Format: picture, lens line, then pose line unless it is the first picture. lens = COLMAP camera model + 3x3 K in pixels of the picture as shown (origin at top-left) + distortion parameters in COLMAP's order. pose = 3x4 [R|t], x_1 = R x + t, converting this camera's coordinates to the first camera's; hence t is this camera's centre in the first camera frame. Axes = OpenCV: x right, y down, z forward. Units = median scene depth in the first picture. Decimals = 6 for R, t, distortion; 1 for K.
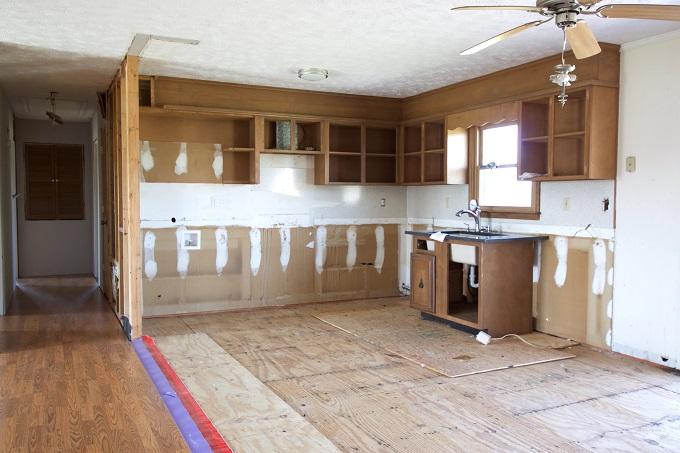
lens RADIAL K [[587.3, 0, 340.0], [0, 587.3, 226.5], [0, 0, 1]] dist [0.005413, 0.011675]
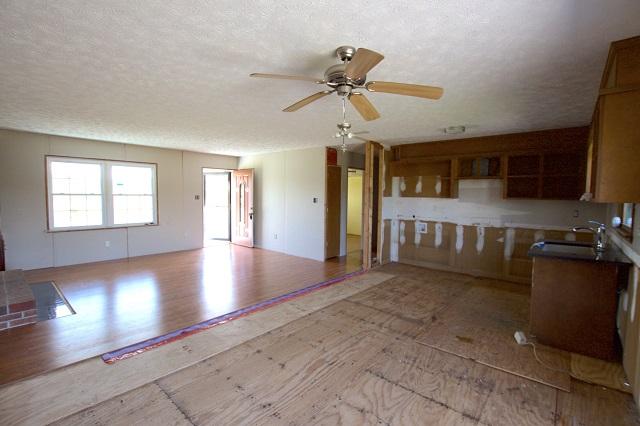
lens RADIAL K [[295.0, 0, 320.0], [0, 295.0, 213.0], [0, 0, 1]] dist [-0.025155, 0.000521]
pose [[0.384944, 0.058870, -0.921060, 0.490050], [-0.053769, 0.997699, 0.041296, -0.045833], [0.921372, 0.033628, 0.387224, 0.336436]]
